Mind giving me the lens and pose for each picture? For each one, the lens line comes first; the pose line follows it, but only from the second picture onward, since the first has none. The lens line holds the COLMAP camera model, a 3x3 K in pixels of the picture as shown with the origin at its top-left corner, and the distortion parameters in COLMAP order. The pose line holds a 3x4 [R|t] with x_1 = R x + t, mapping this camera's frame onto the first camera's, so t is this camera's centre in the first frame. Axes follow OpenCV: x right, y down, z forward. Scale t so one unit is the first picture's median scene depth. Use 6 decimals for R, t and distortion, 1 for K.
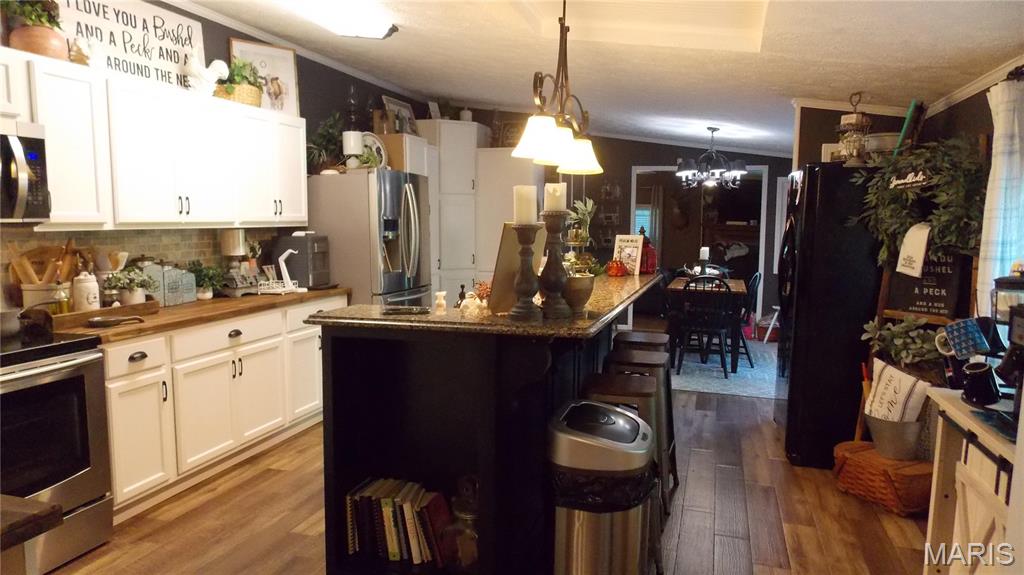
lens RADIAL K [[686.2, 0, 506.9], [0, 686.2, 281.7], [0, 0, 1]] dist [0.004341, 0.001599]
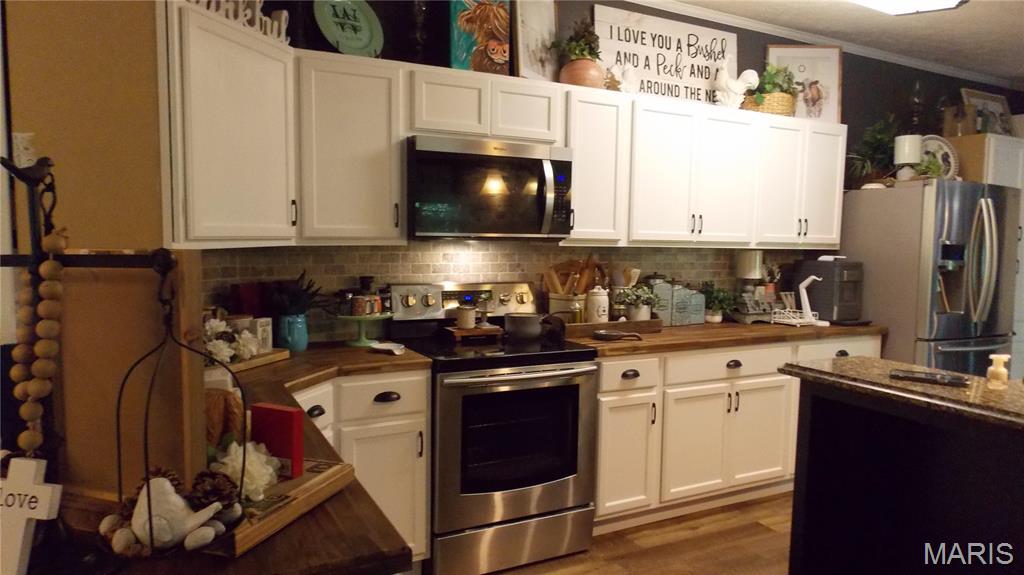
lens RADIAL K [[686.2, 0, 506.9], [0, 686.2, 281.7], [0, 0, 1]] dist [0.004341, 0.001599]
pose [[0.716819, 0.067108, -0.694023, 0.013045], [-0.087832, 0.996120, 0.005602, -0.011788], [0.691705, 0.056942, 0.719931, 0.121180]]
